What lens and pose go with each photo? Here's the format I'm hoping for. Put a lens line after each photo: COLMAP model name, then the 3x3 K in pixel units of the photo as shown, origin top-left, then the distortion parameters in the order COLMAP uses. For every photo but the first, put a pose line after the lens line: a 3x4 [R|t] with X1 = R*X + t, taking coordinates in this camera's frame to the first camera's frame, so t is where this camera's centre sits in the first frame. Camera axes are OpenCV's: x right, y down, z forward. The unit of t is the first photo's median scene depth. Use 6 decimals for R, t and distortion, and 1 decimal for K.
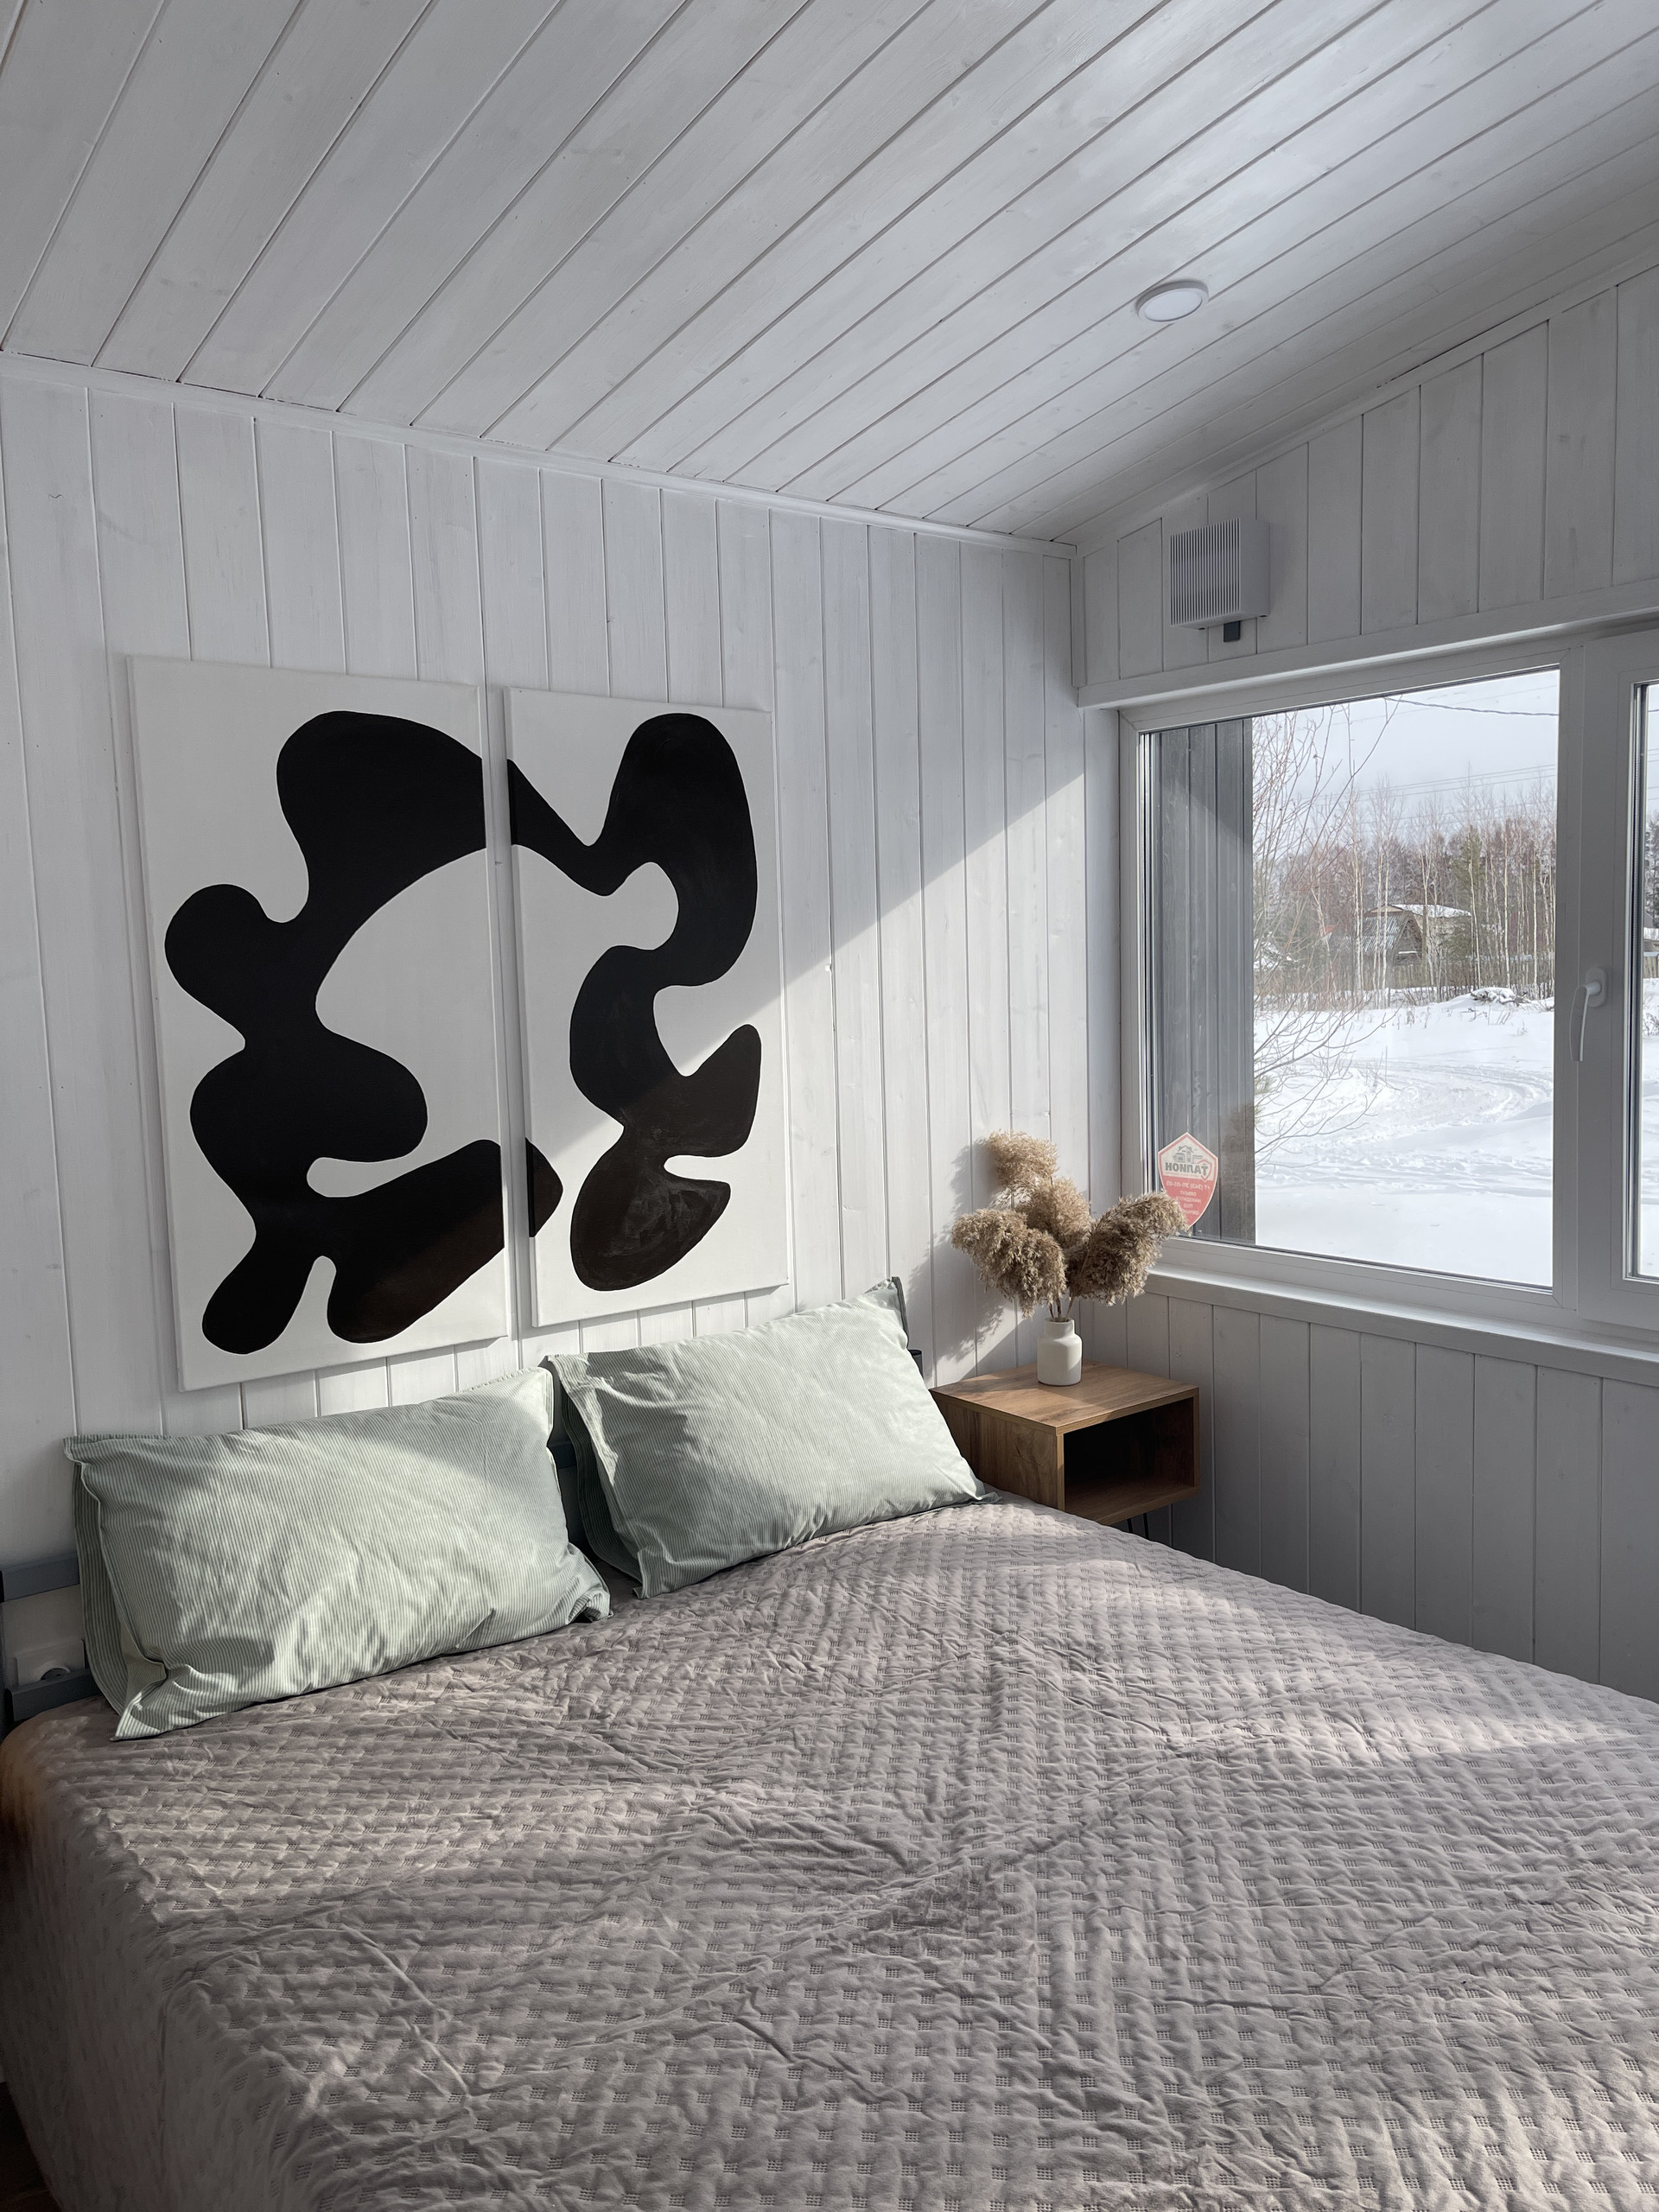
lens RADIAL K [[1709.0, 0, 864.7], [0, 1709.0, 1113.0], [0, 0, 1]] dist [0.066004, -0.107998]
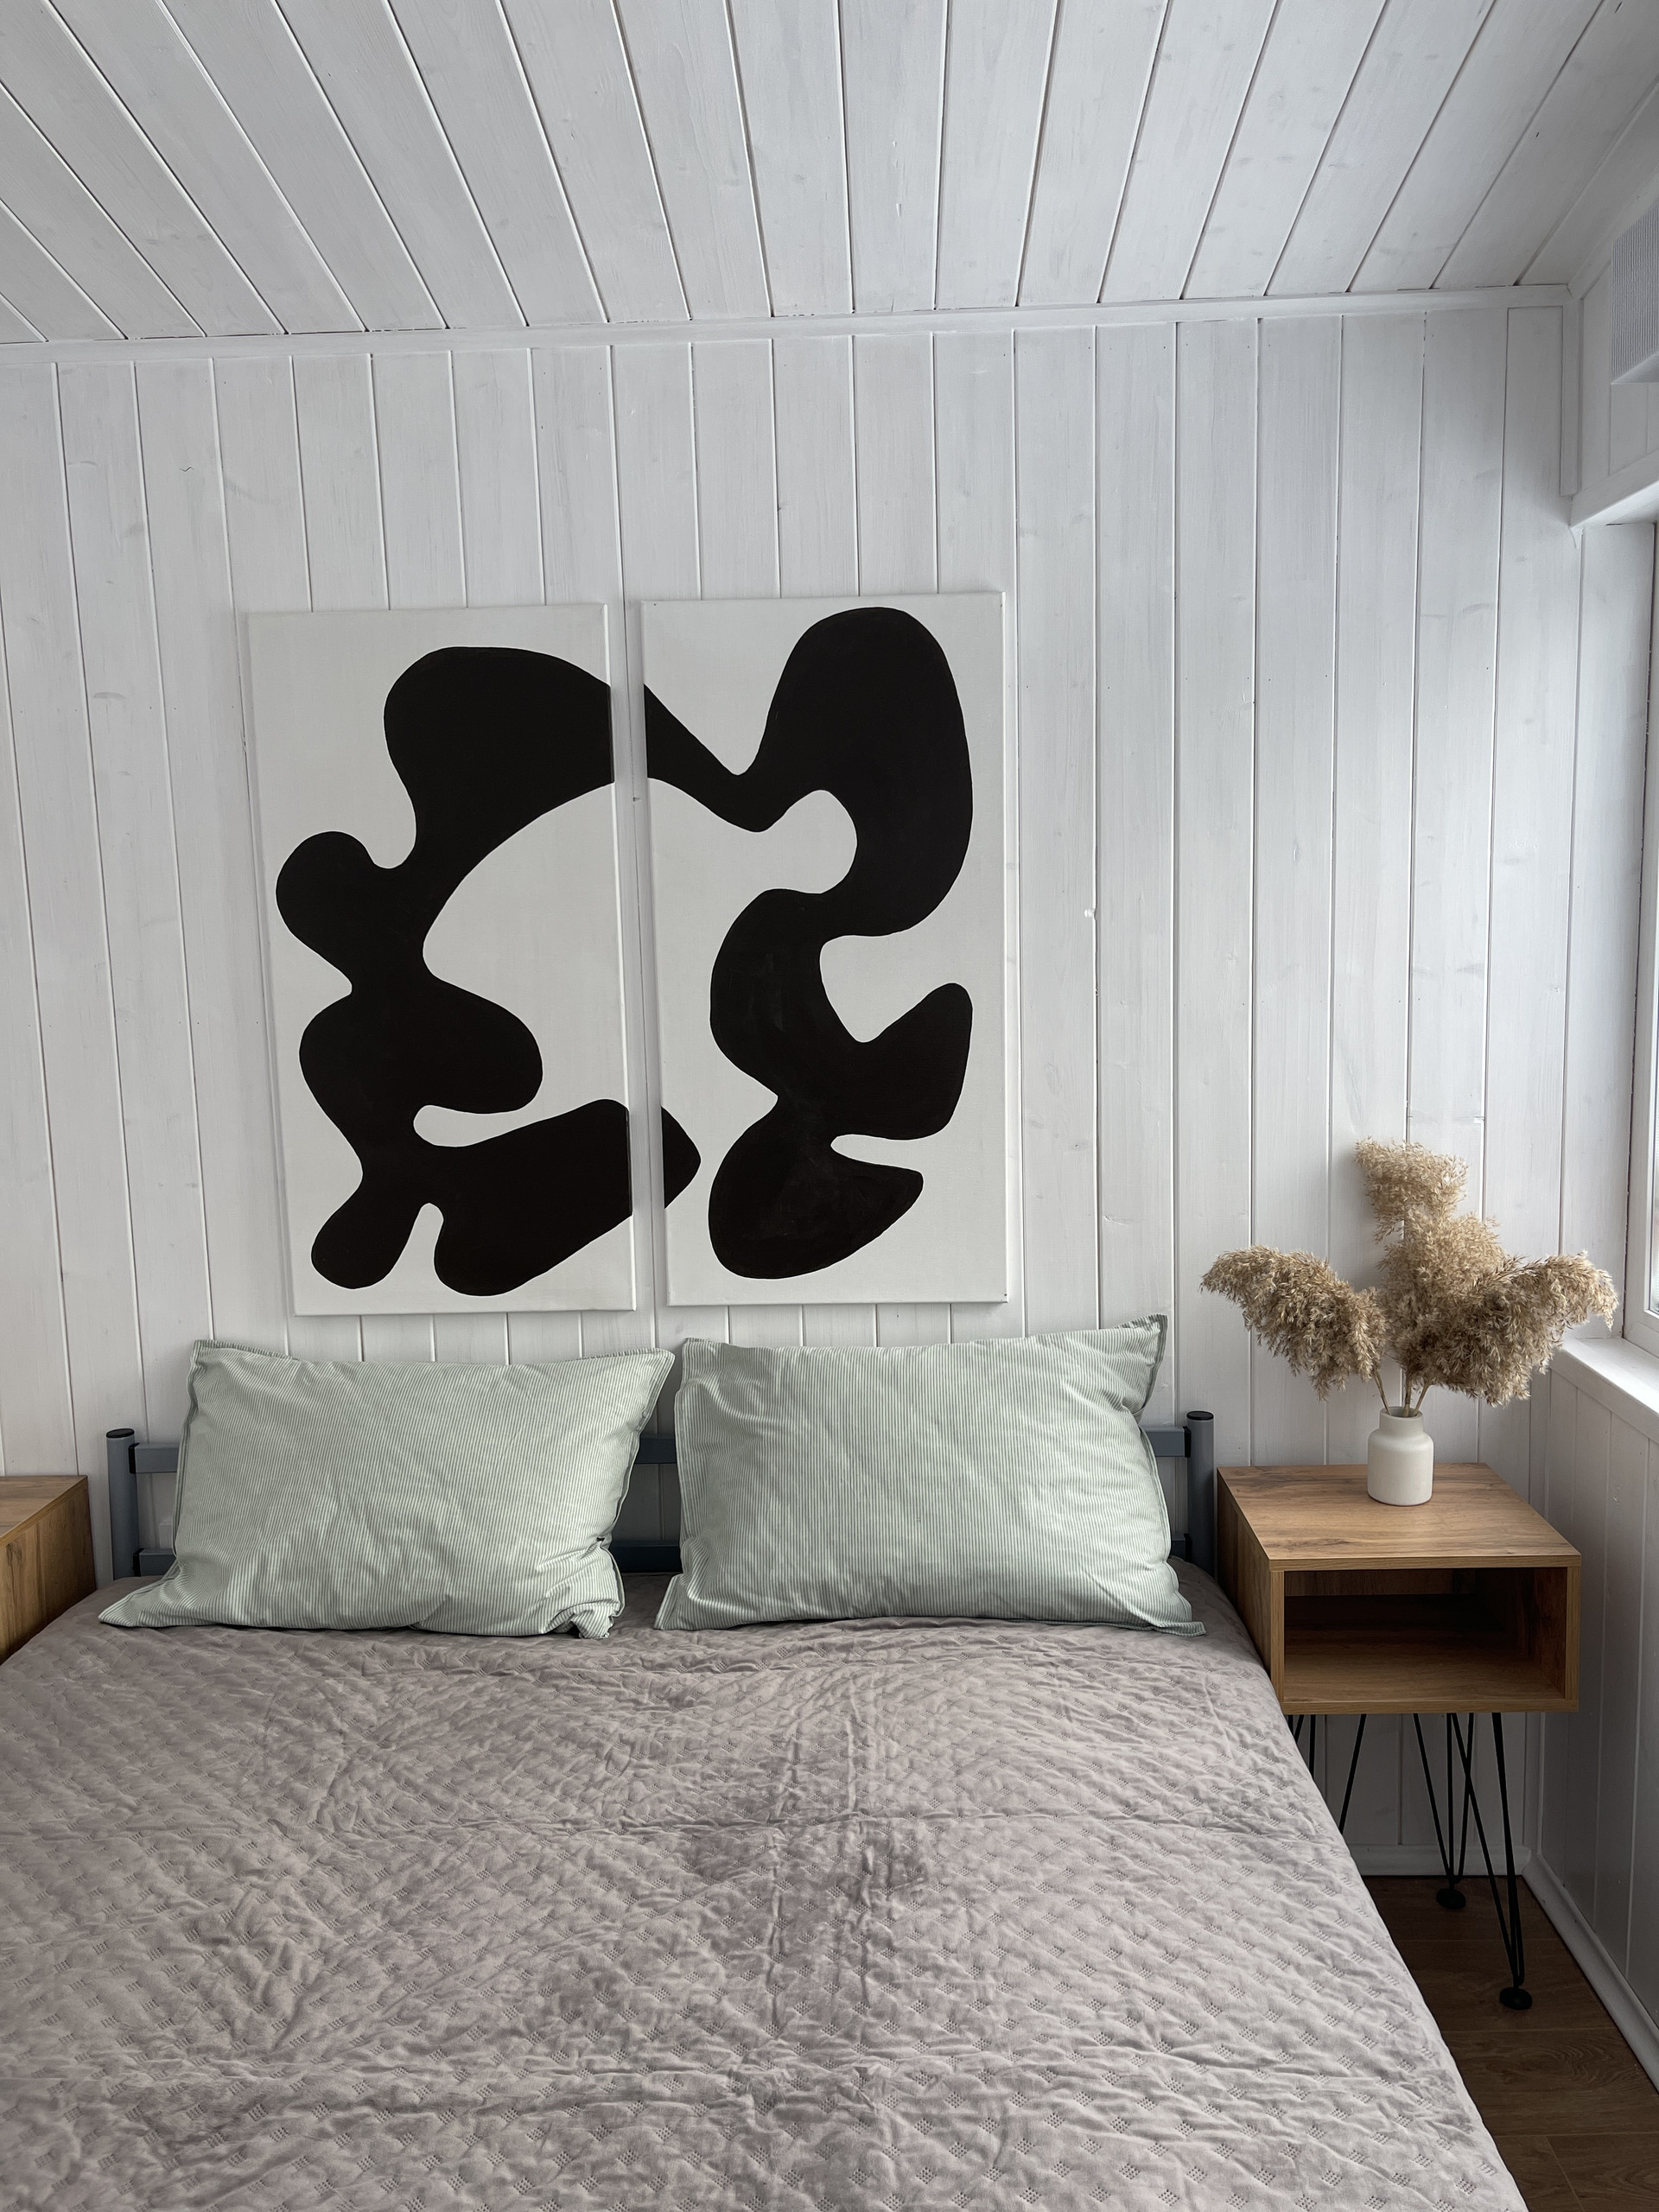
lens RADIAL K [[1709.0, 0, 864.7], [0, 1709.0, 1113.0], [0, 0, 1]] dist [0.066004, -0.107998]
pose [[0.755645, 0.093594, -0.648259, 0.484895], [-0.055154, 0.995315, 0.079410, -0.058311], [0.652655, -0.024252, 0.757267, 0.383218]]
